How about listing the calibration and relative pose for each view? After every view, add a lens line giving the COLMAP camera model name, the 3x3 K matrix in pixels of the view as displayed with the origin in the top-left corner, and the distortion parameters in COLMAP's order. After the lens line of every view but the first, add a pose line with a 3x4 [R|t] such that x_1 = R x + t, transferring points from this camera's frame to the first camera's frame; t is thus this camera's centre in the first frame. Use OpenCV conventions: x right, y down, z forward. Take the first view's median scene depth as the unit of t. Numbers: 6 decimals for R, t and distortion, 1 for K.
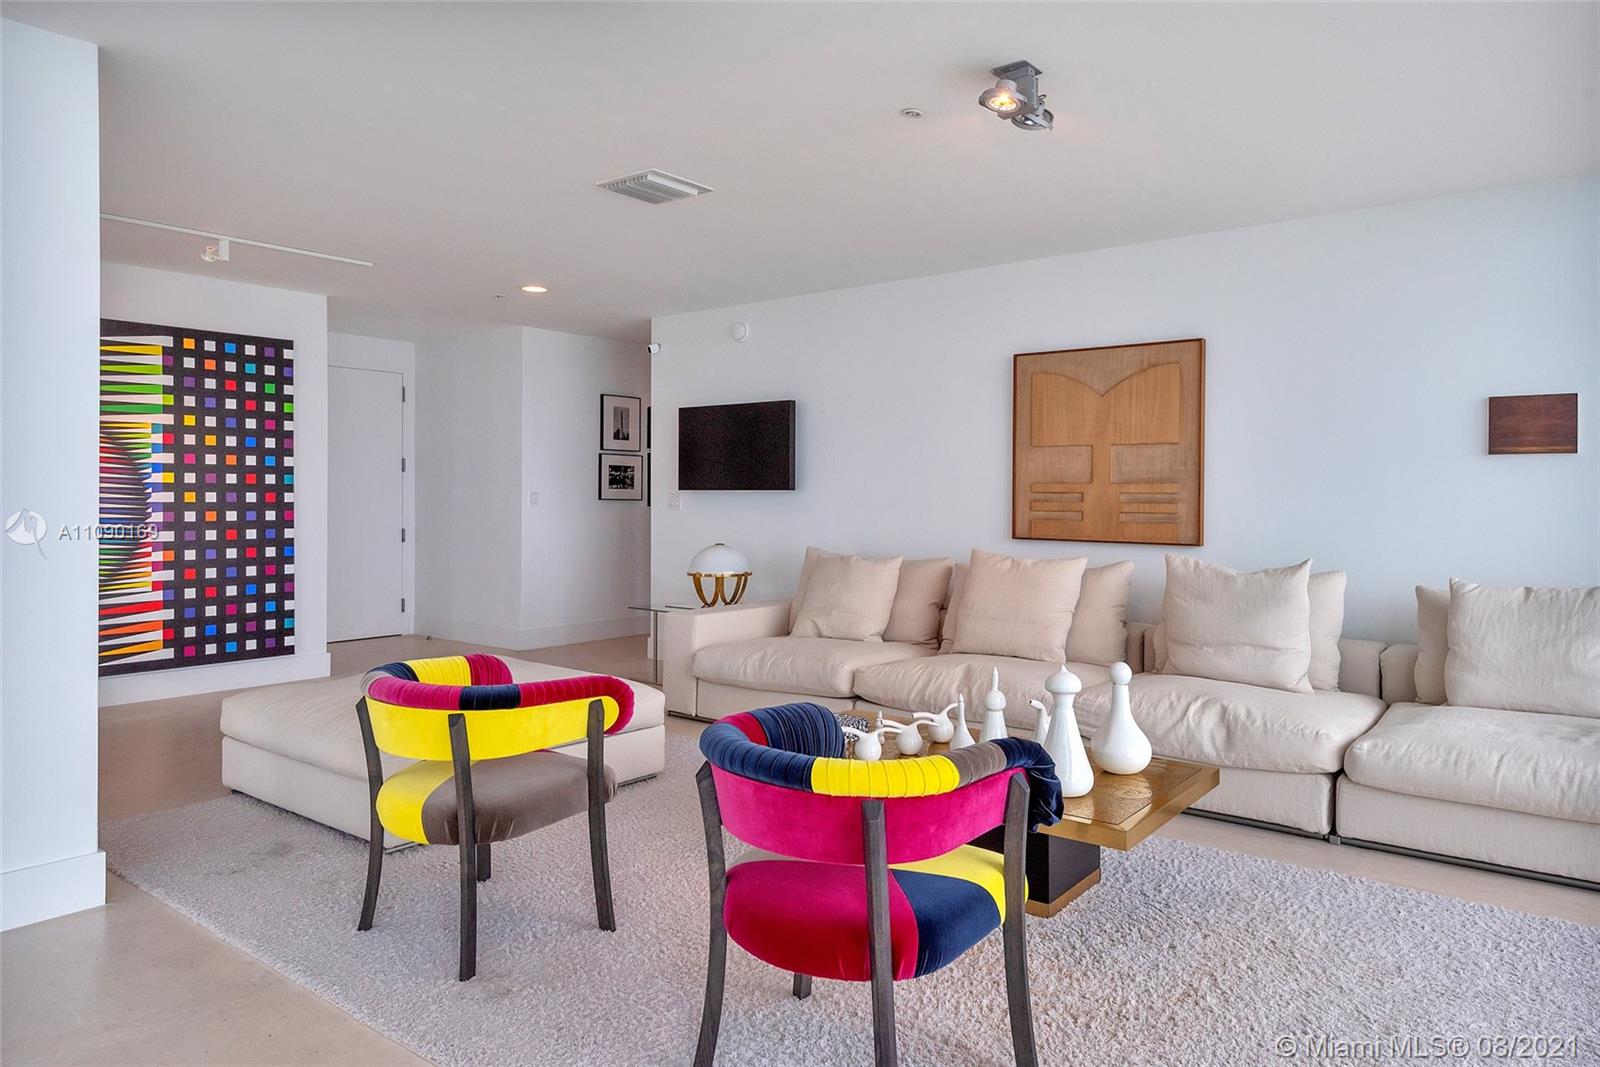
lens RADIAL K [[1038.2, 0, 821.6], [0, 1038.2, 497.9], [0, 0, 1]] dist [0.029722, -0.009101]
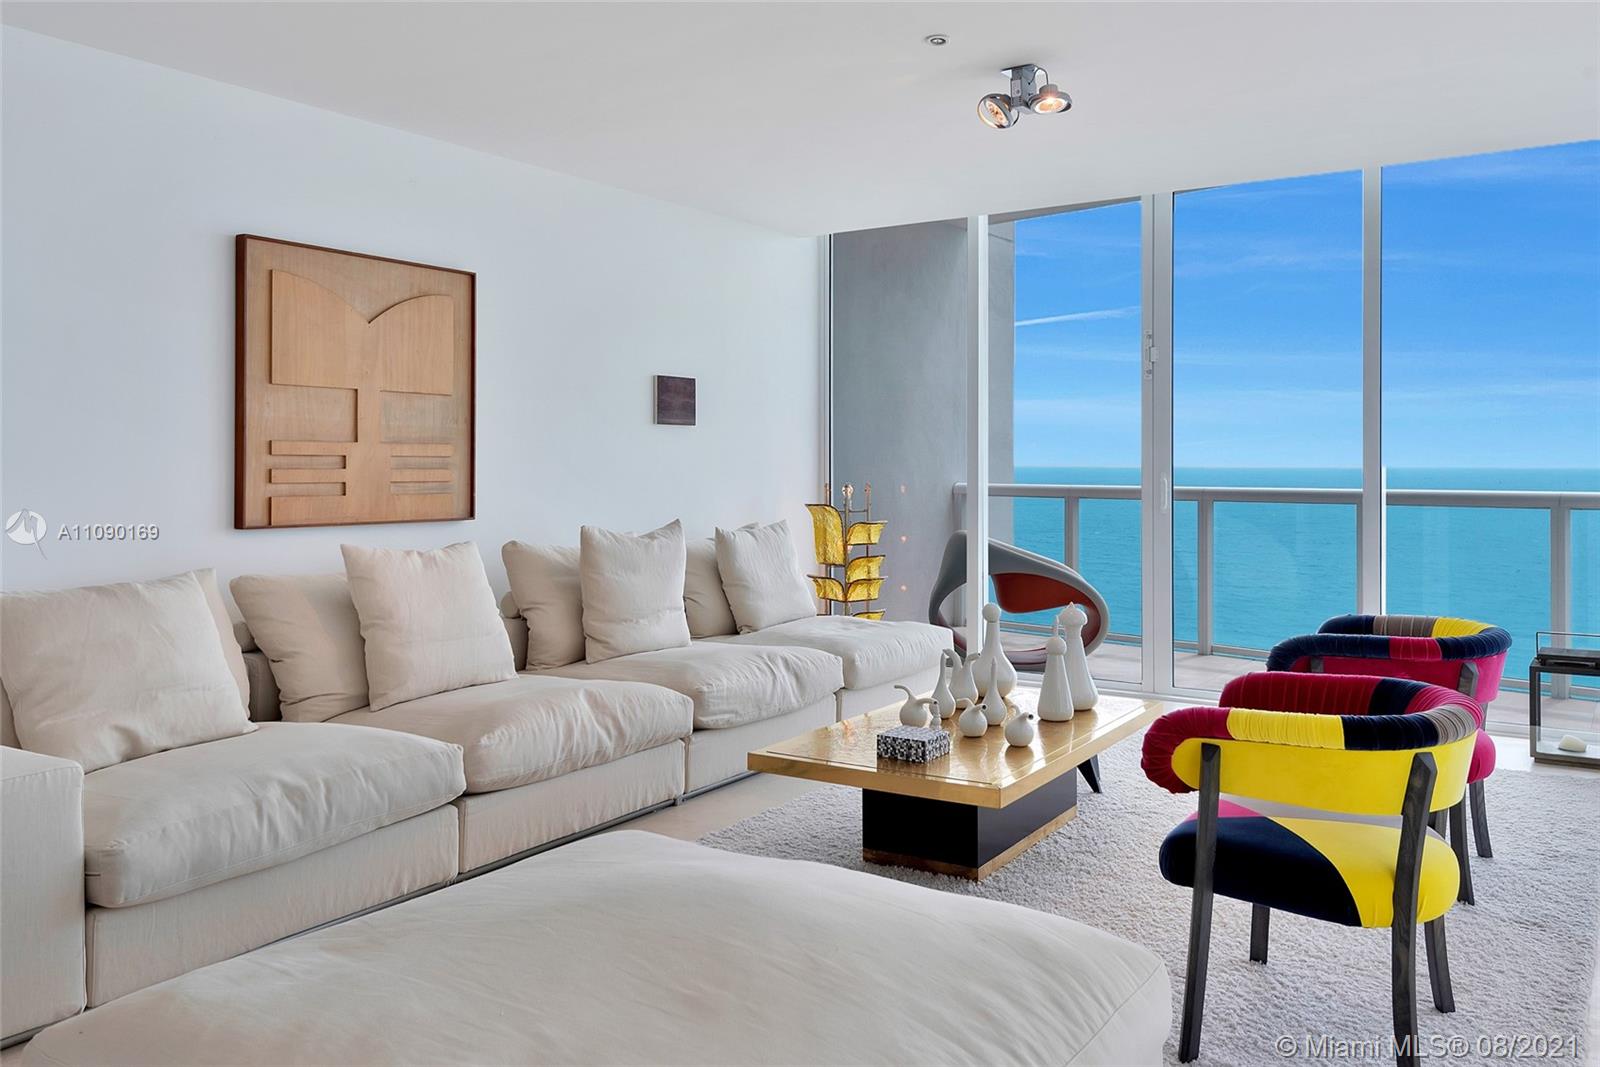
lens RADIAL K [[1242.2, 0, 835.3], [0, 1242.2, 471.4], [0, 0, 1]] dist [0.023316, -0.002706]
pose [[-0.098650, -0.012410, 0.995045, -0.662605], [0.003509, 0.999912, 0.012819, -0.004389], [-0.995116, 0.004756, -0.098598, 0.803380]]
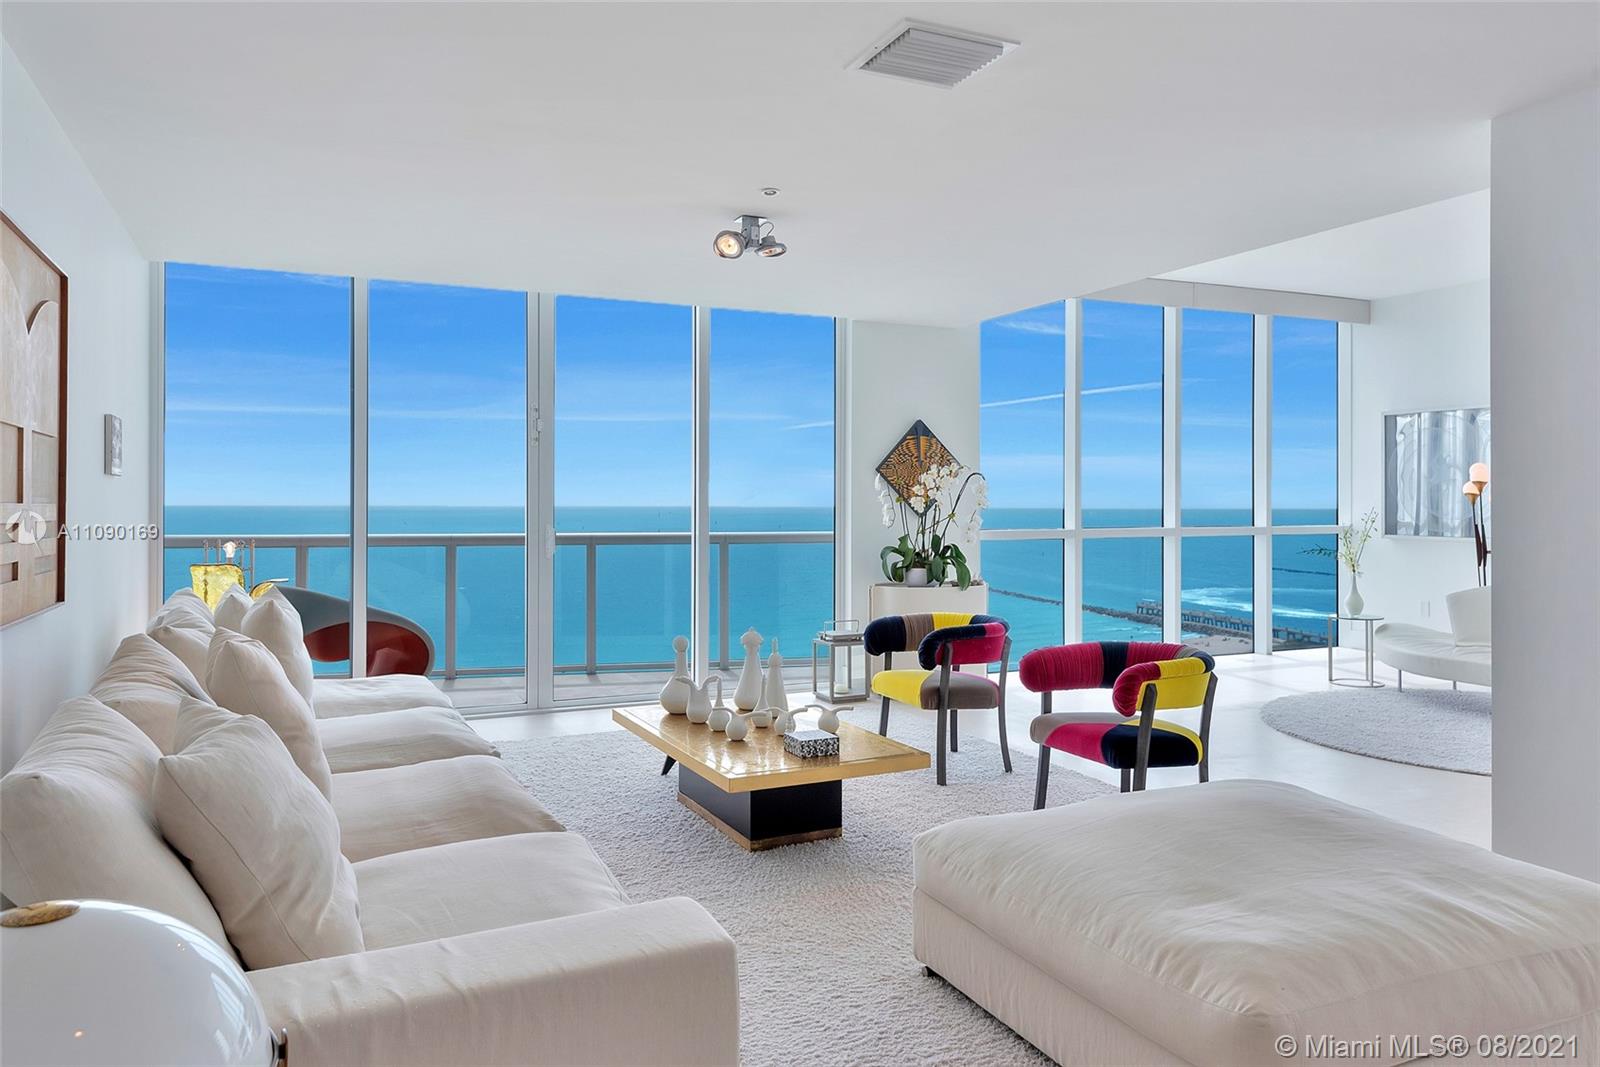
lens RADIAL K [[1091.2, 0, 810.1], [0, 1091.2, 502.1], [0, 0, 1]] dist [0.017382, -0.007204]
pose [[-0.893719, -0.007375, 0.448566, -0.334762], [-0.005304, 0.999969, 0.005872, -0.021397], [-0.448595, 0.002869, -0.893730, 1.383299]]
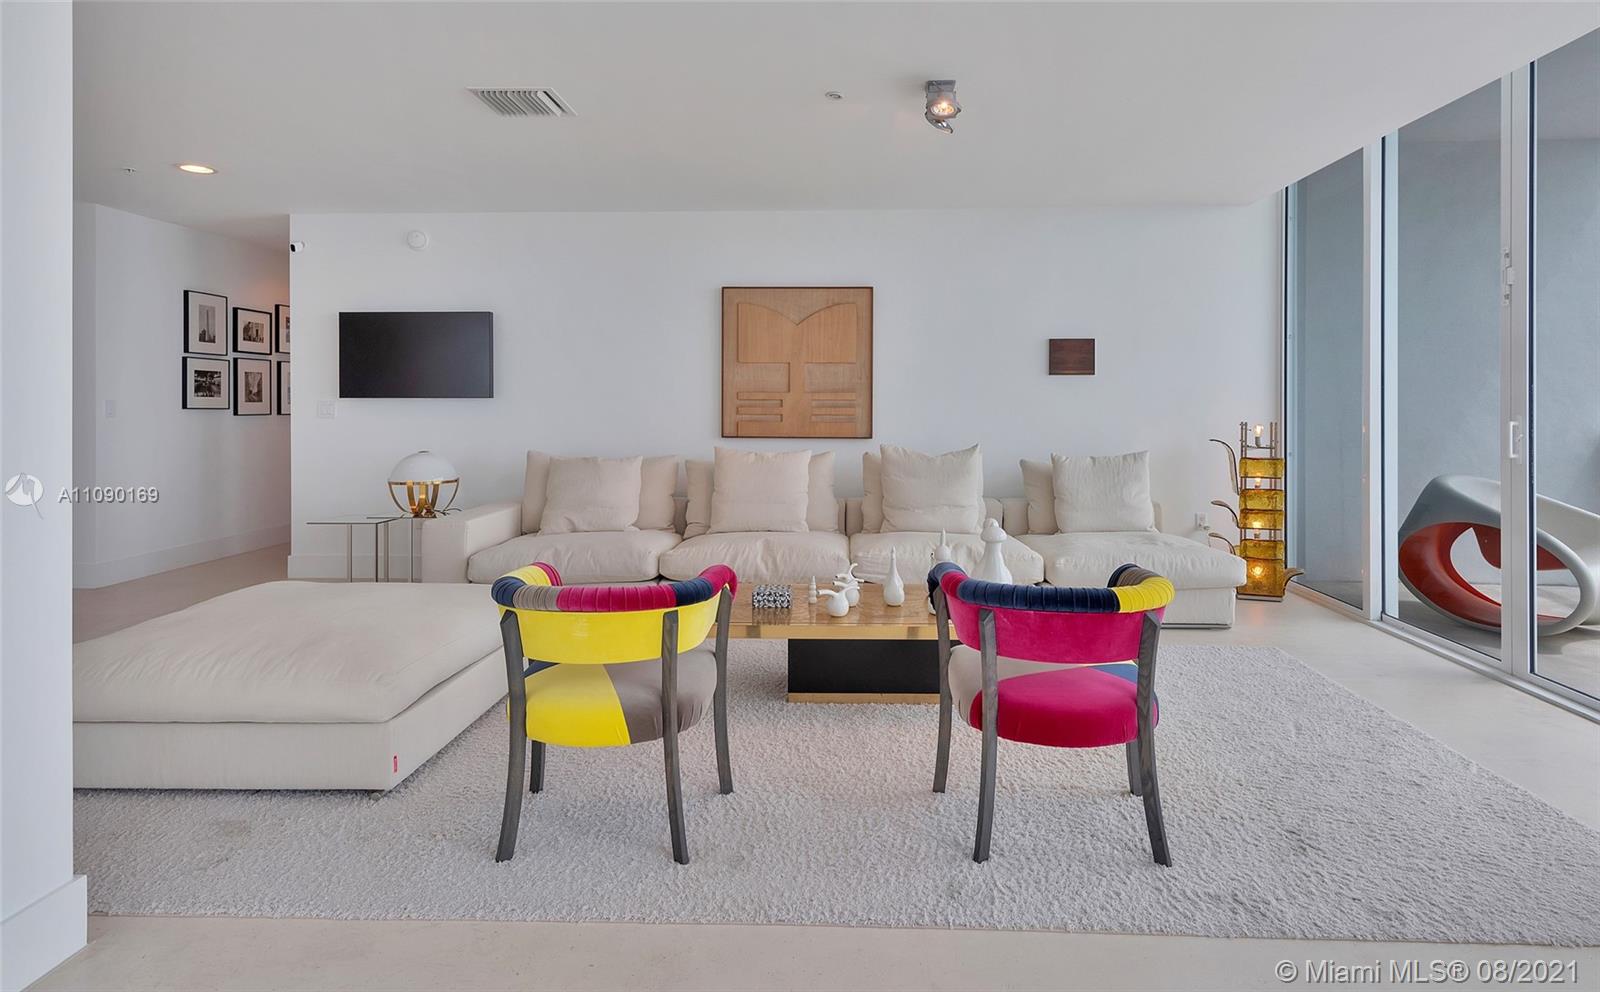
lens RADIAL K [[889.8, 0, 819.8], [0, 889.8, 407.1], [0, 0, 1]] dist [0.029531, -0.005200]
pose [[0.808994, -0.006479, 0.587781, -0.376540], [0.005230, 0.999979, 0.003824, 0.000093], [-0.587794, -0.000019, 0.809011, 0.095352]]
